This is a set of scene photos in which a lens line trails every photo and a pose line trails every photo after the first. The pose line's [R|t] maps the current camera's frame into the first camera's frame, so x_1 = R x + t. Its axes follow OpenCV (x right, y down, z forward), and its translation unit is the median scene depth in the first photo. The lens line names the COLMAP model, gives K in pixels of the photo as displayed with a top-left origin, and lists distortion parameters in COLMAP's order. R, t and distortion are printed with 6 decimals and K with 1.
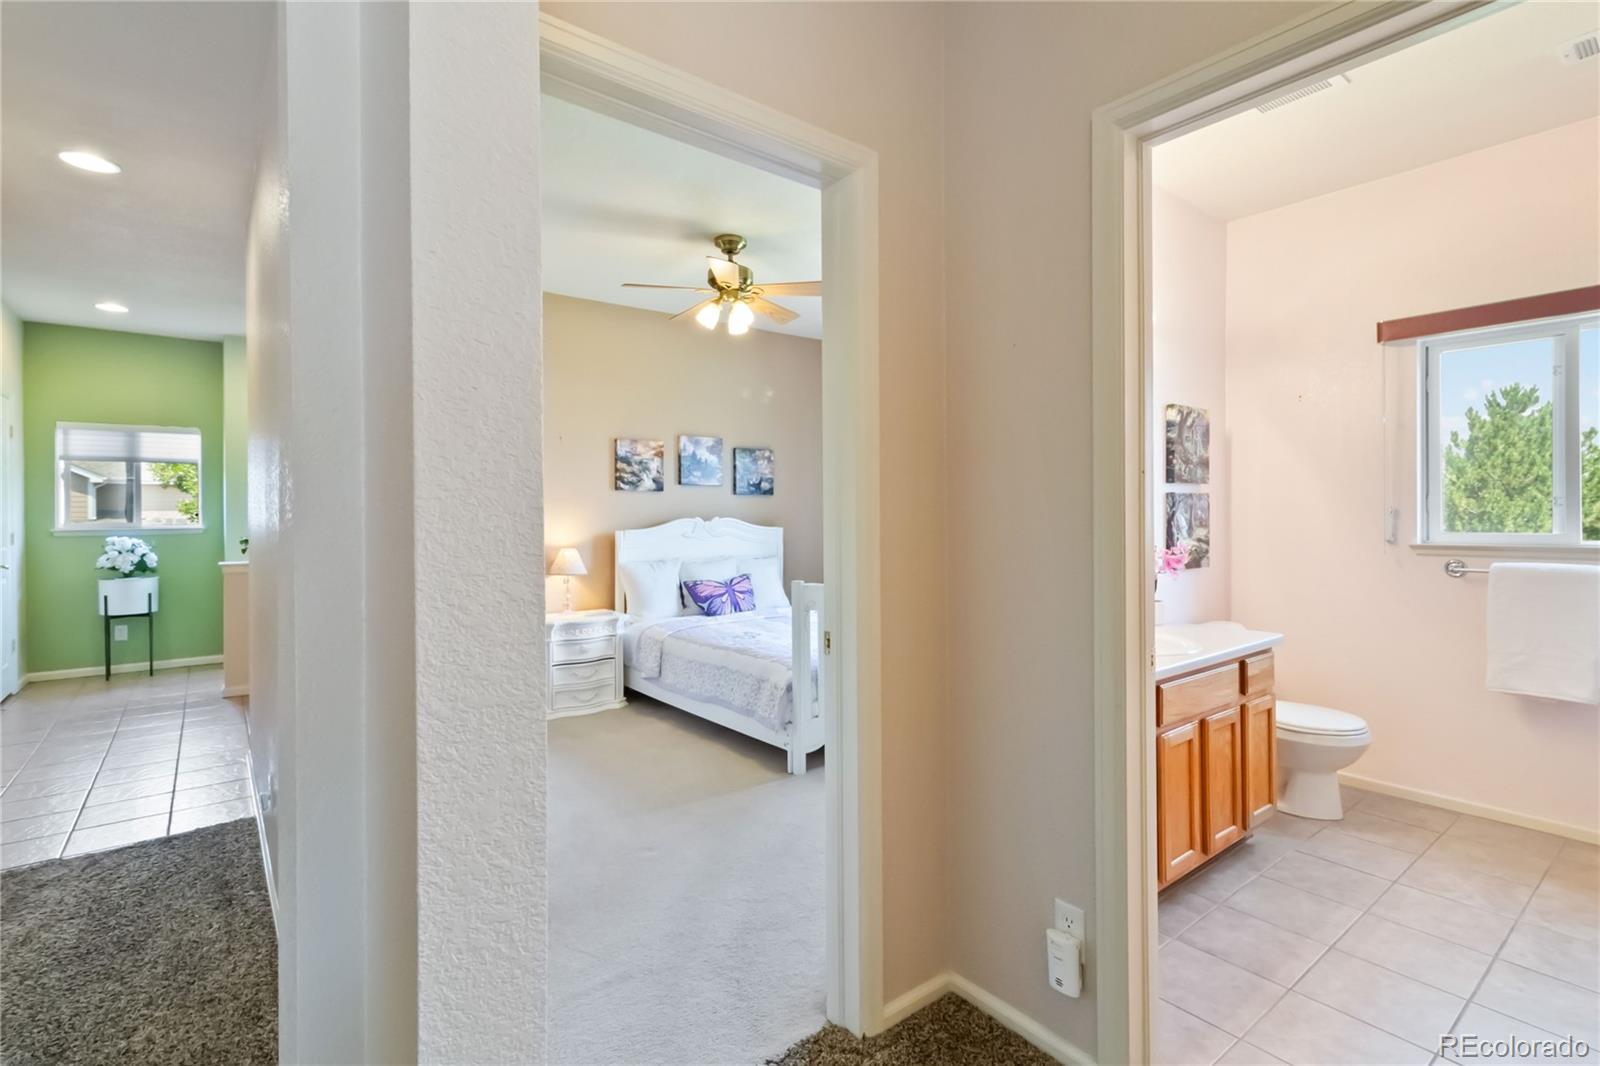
lens RADIAL K [[755.9, 0, 805.8], [0, 755.9, 511.0], [0, 0, 1]] dist [0.002353, 0.000625]
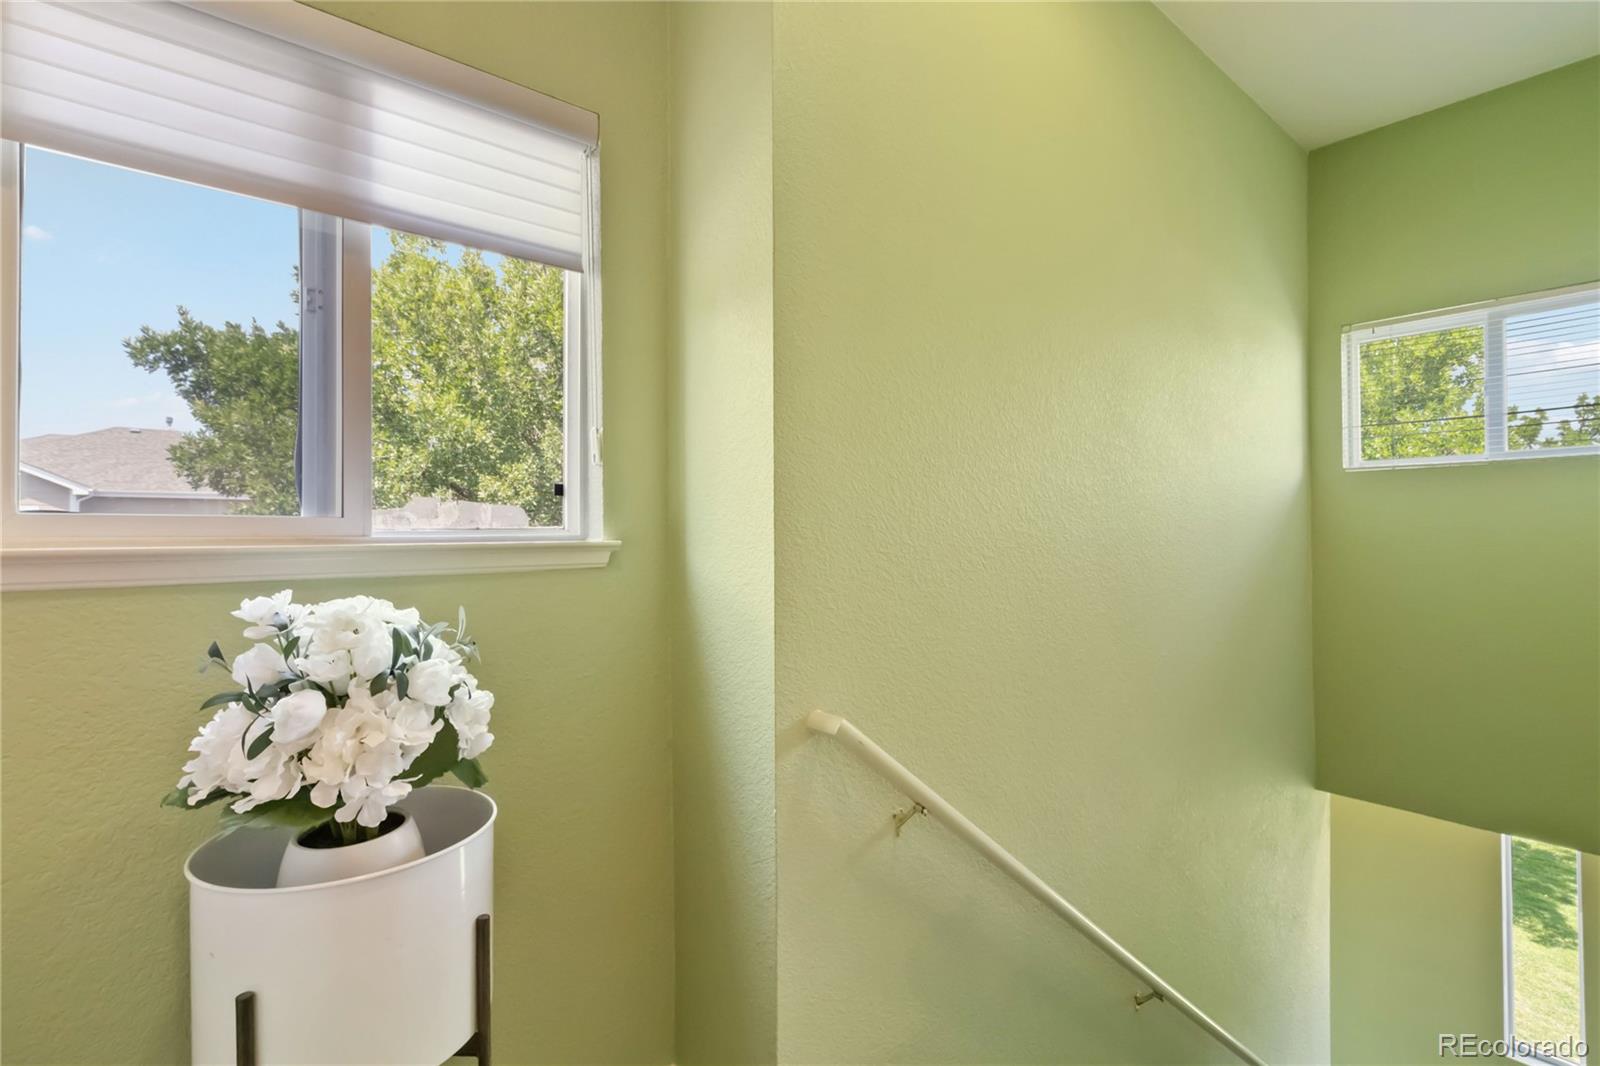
lens RADIAL K [[755.9, 0, 800.1], [0, 755.9, 529.9], [0, 0, 1]] dist [0.002353, 0.000625]
pose [[0.999922, 0.006378, 0.010749, -0.563964], [-0.006251, 0.999911, -0.011751, 0.014799], [-0.010823, 0.011683, 0.999873, 0.585570]]
